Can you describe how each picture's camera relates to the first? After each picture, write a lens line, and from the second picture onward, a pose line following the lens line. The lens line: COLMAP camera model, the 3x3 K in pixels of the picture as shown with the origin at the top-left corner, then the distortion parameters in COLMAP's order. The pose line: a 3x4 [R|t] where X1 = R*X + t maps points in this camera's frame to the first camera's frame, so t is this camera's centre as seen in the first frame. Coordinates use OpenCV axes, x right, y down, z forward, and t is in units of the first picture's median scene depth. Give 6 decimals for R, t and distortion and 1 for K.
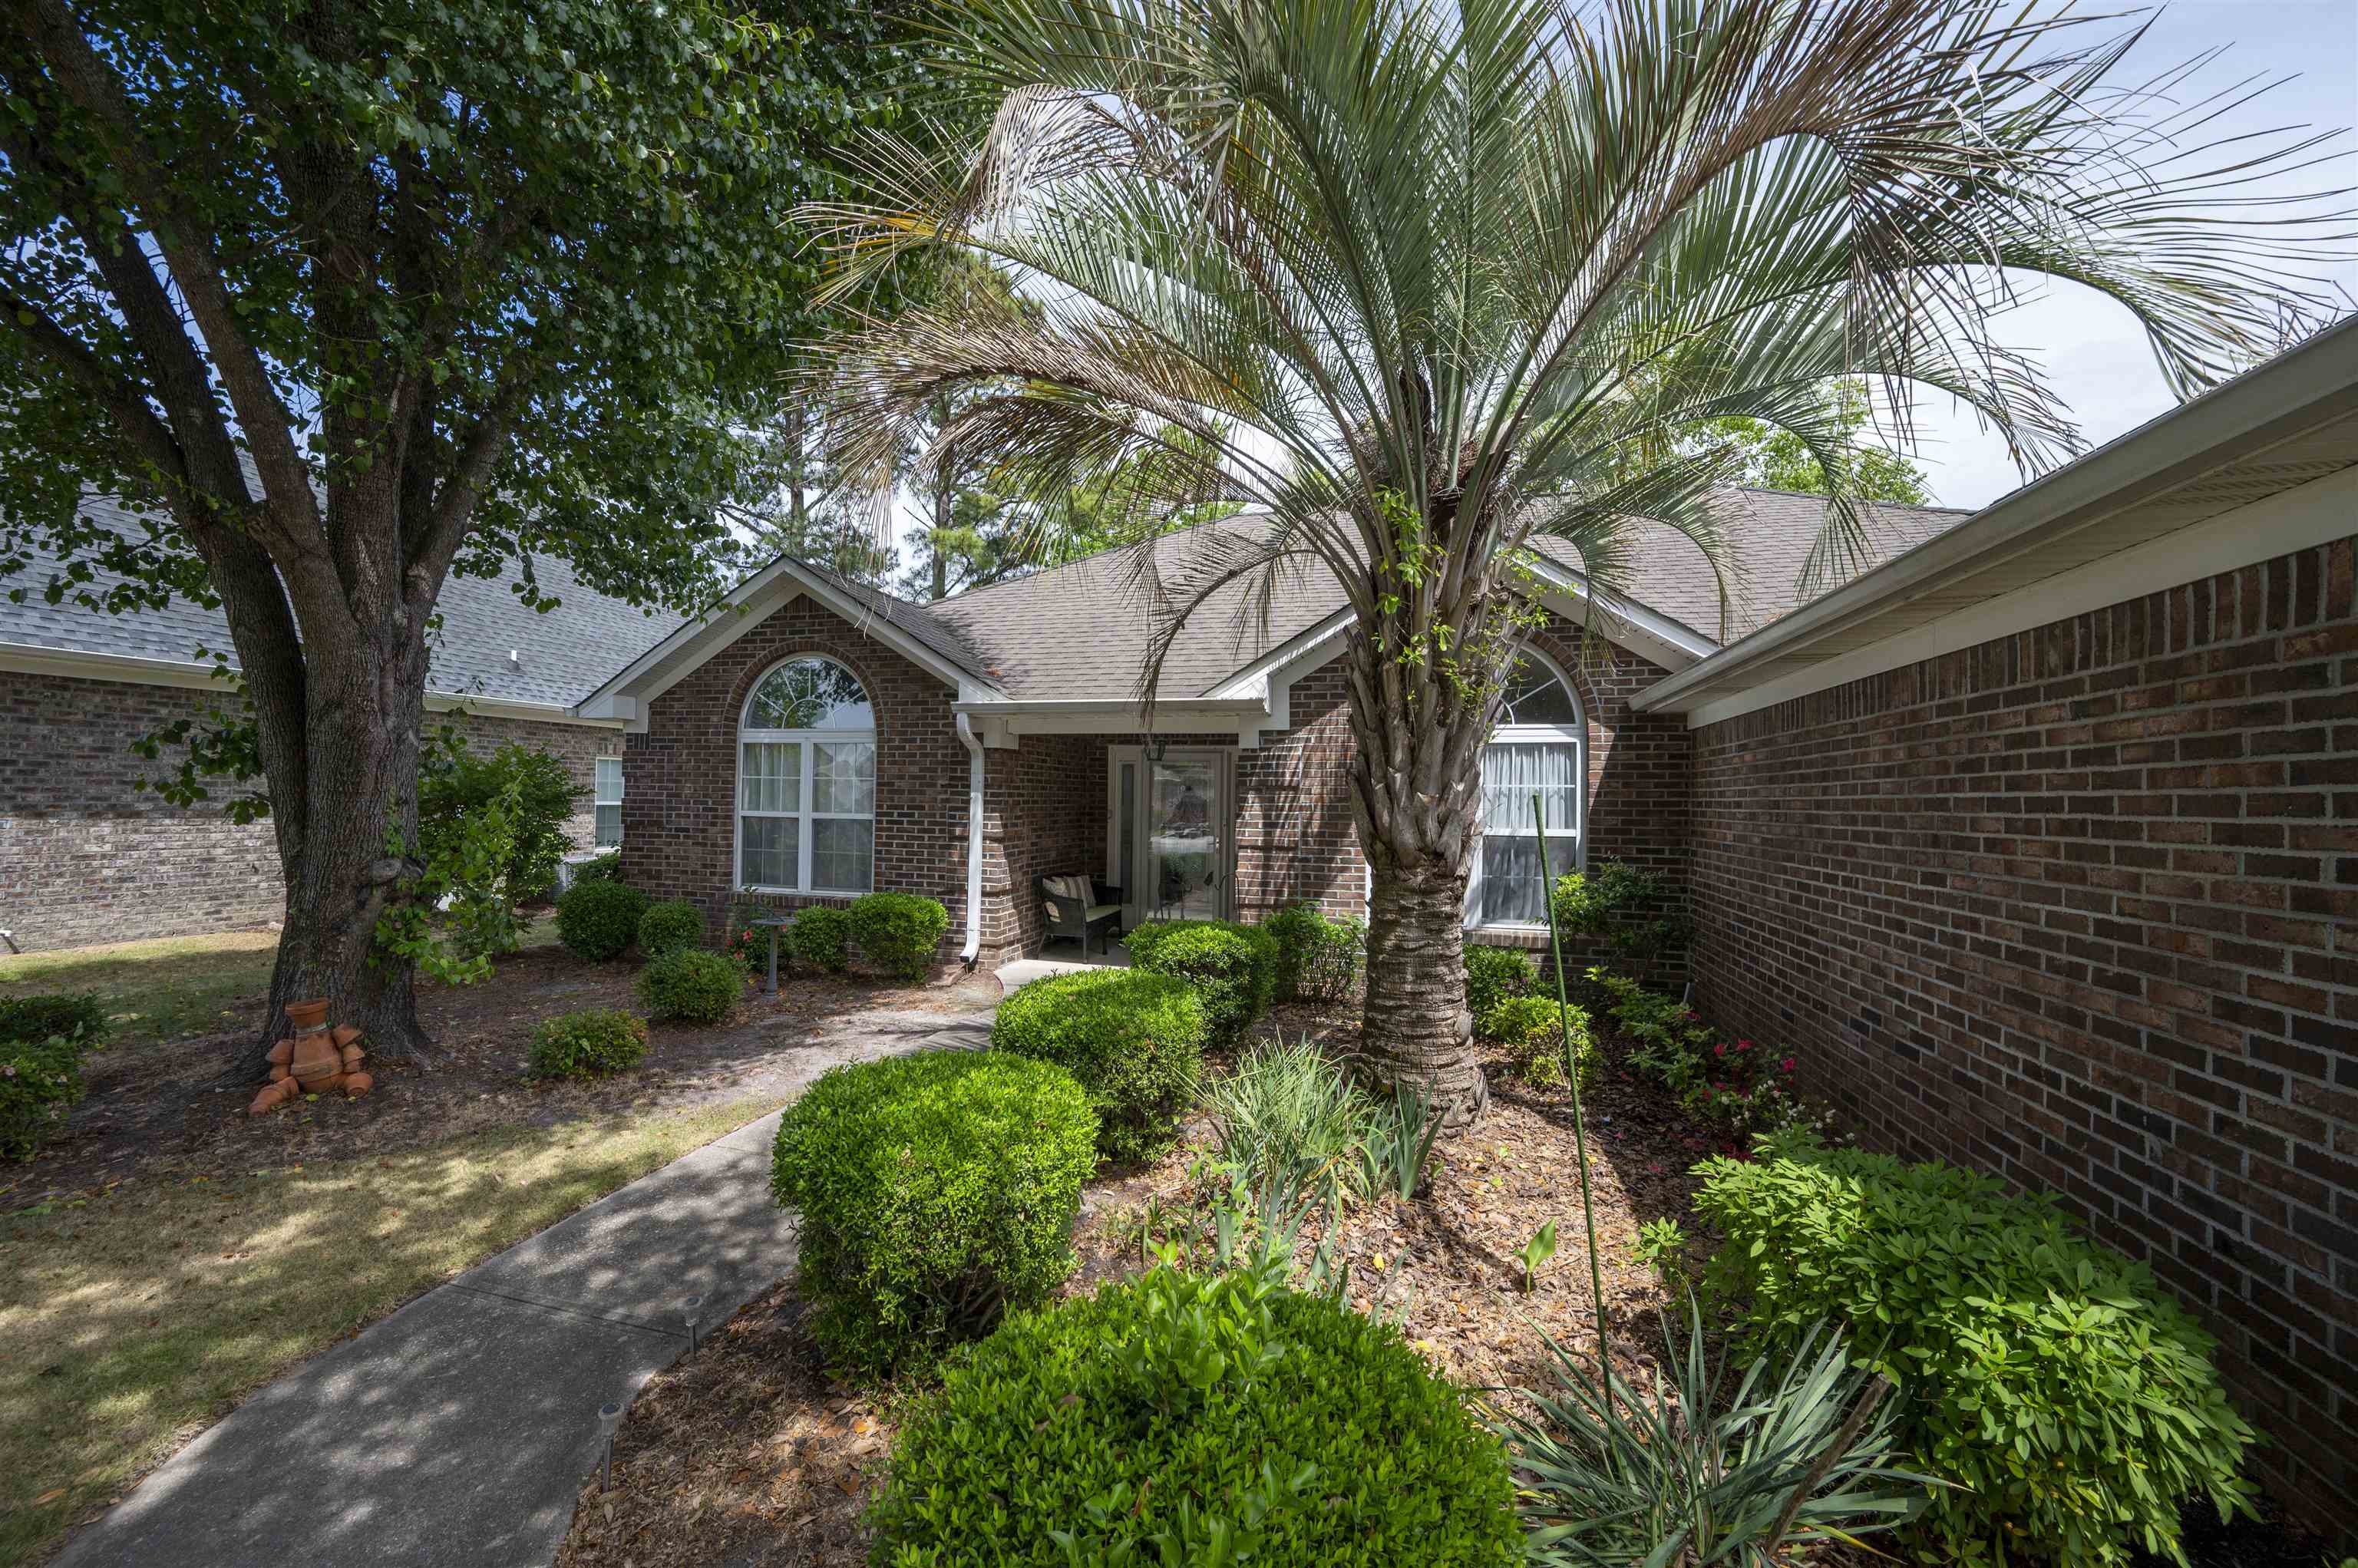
lens RADIAL K [[924.9, 0, 1176.9], [0, 924.9, 786.4], [0, 0, 1]] dist [-0.003303, 0.000313]
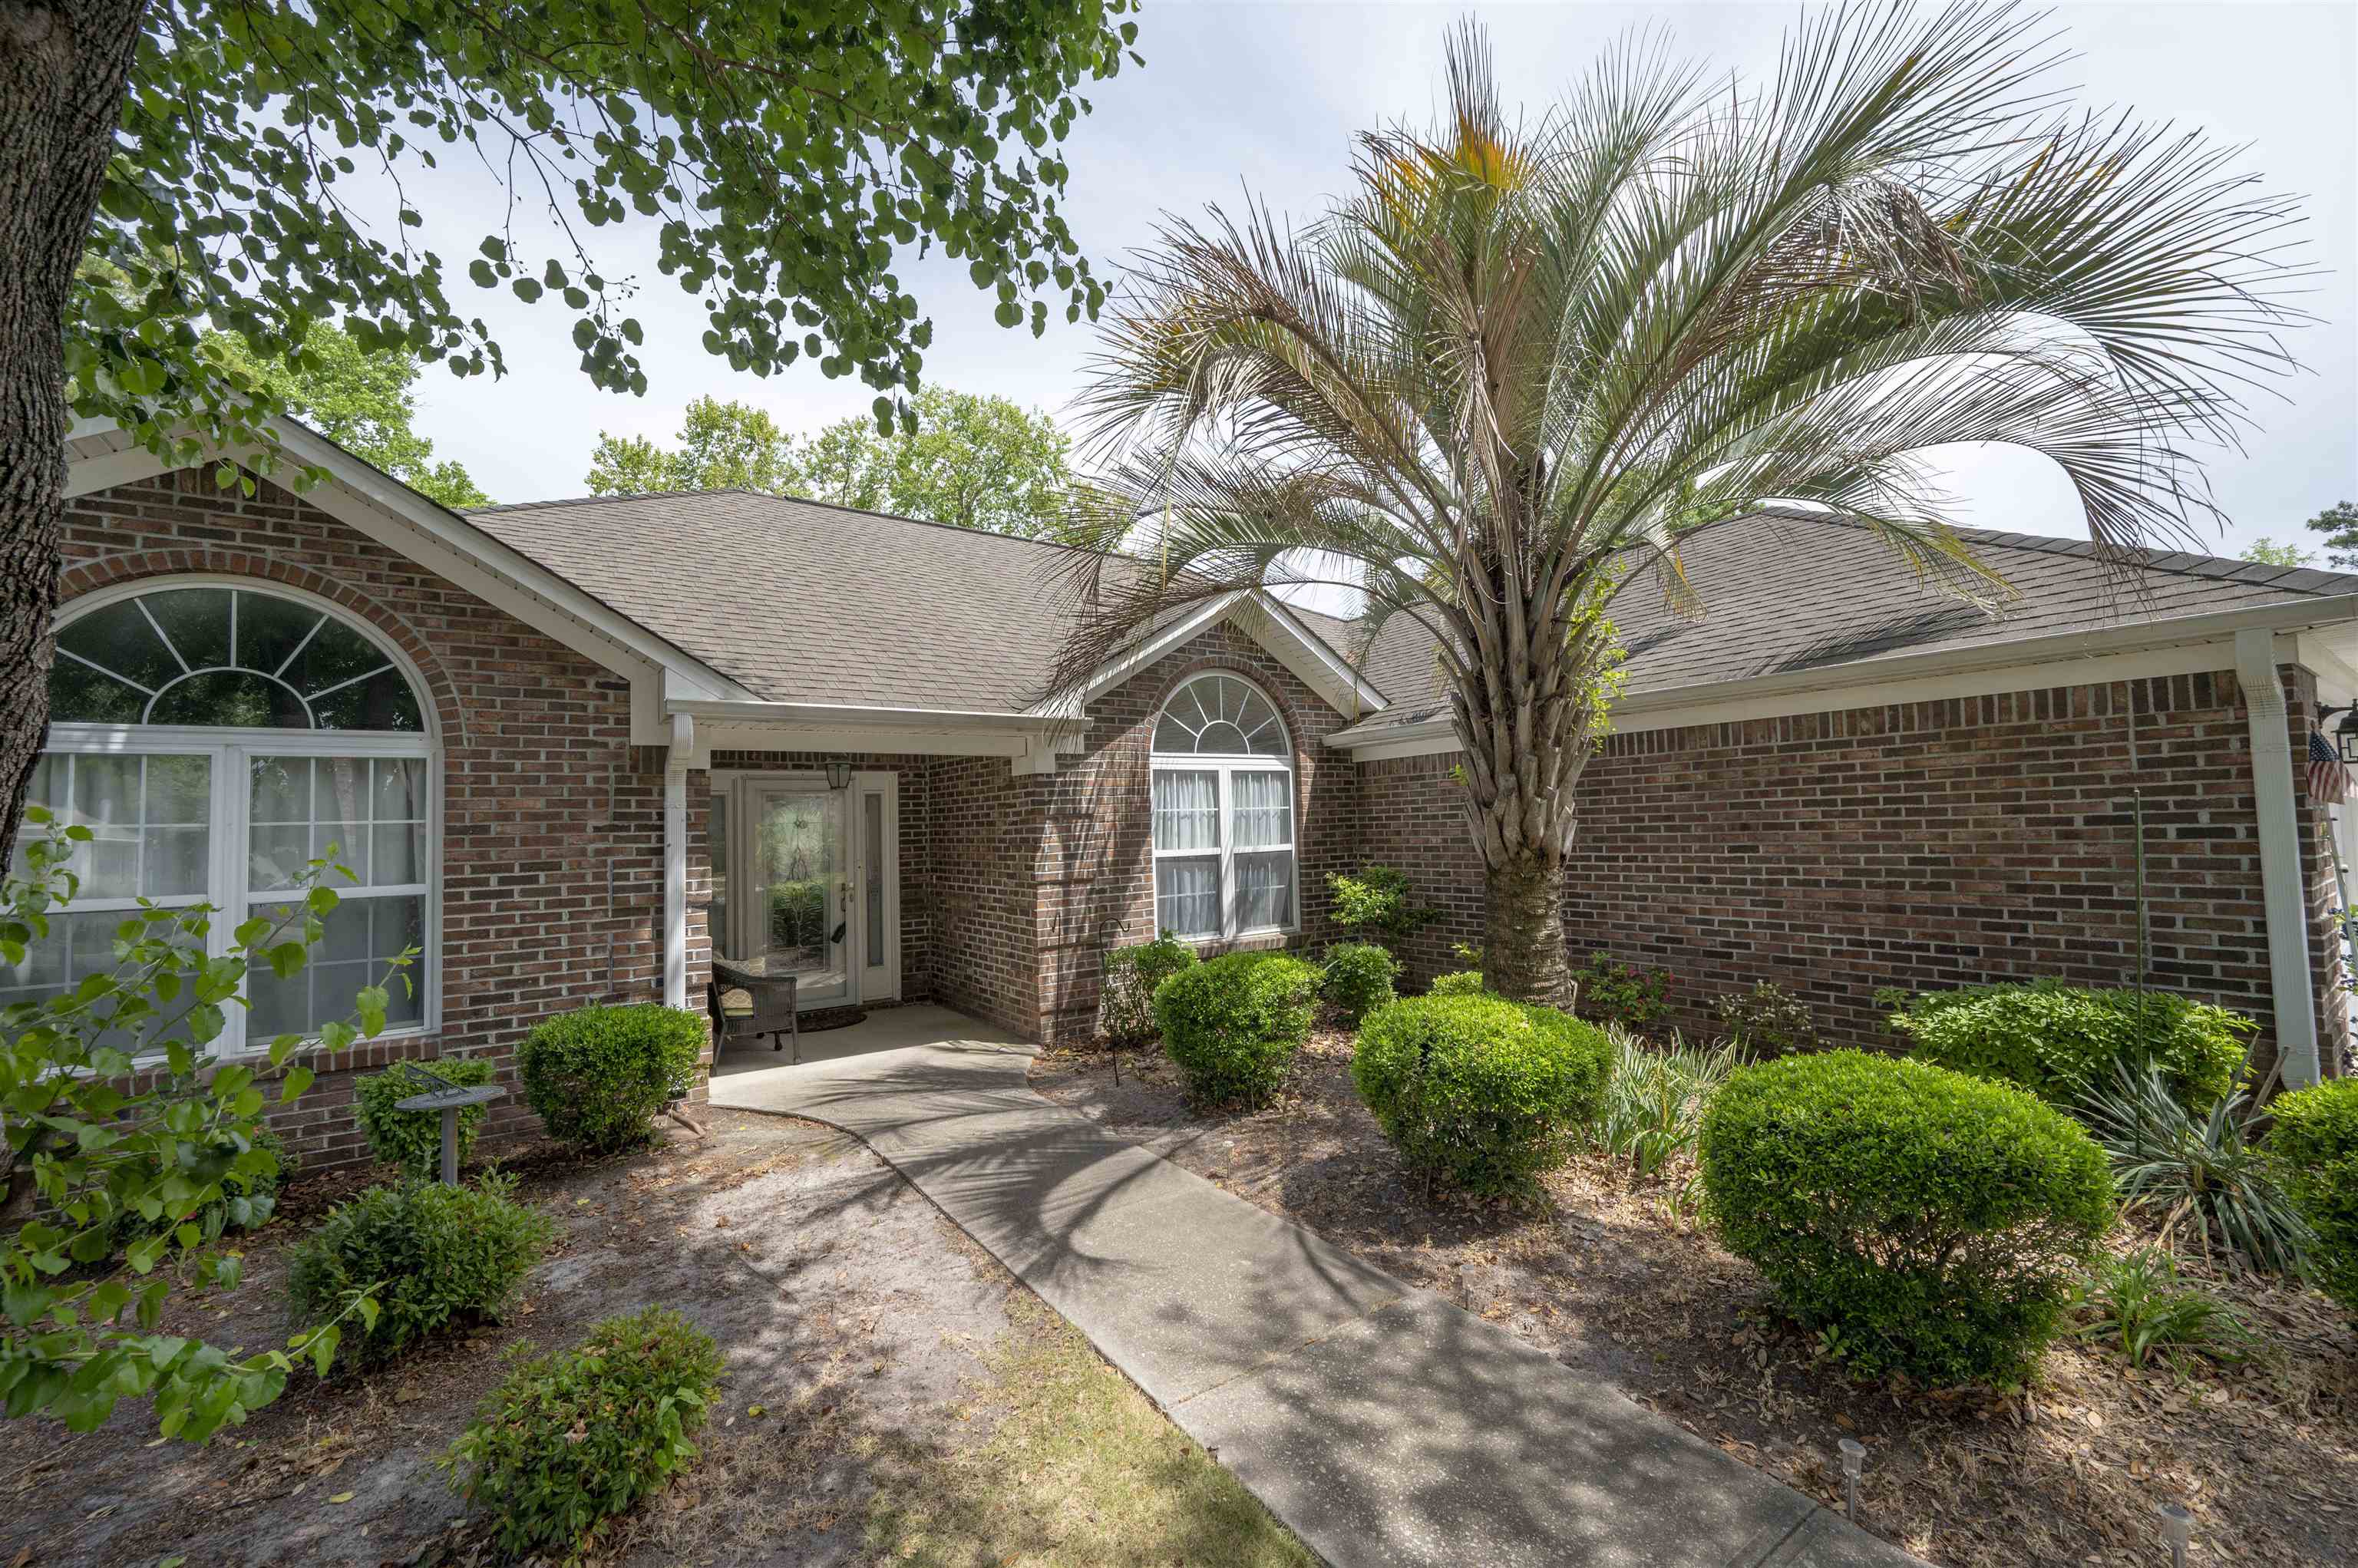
lens RADIAL K [[924.9, 0, 1180.8], [0, 924.9, 786.8], [0, 0, 1]] dist [-0.003303, 0.000313]
pose [[0.633622, -0.000779, 0.773642, -0.546928], [0.029640, 0.999290, -0.023269, -0.003117], [-0.773075, 0.037674, 0.633195, 0.333865]]
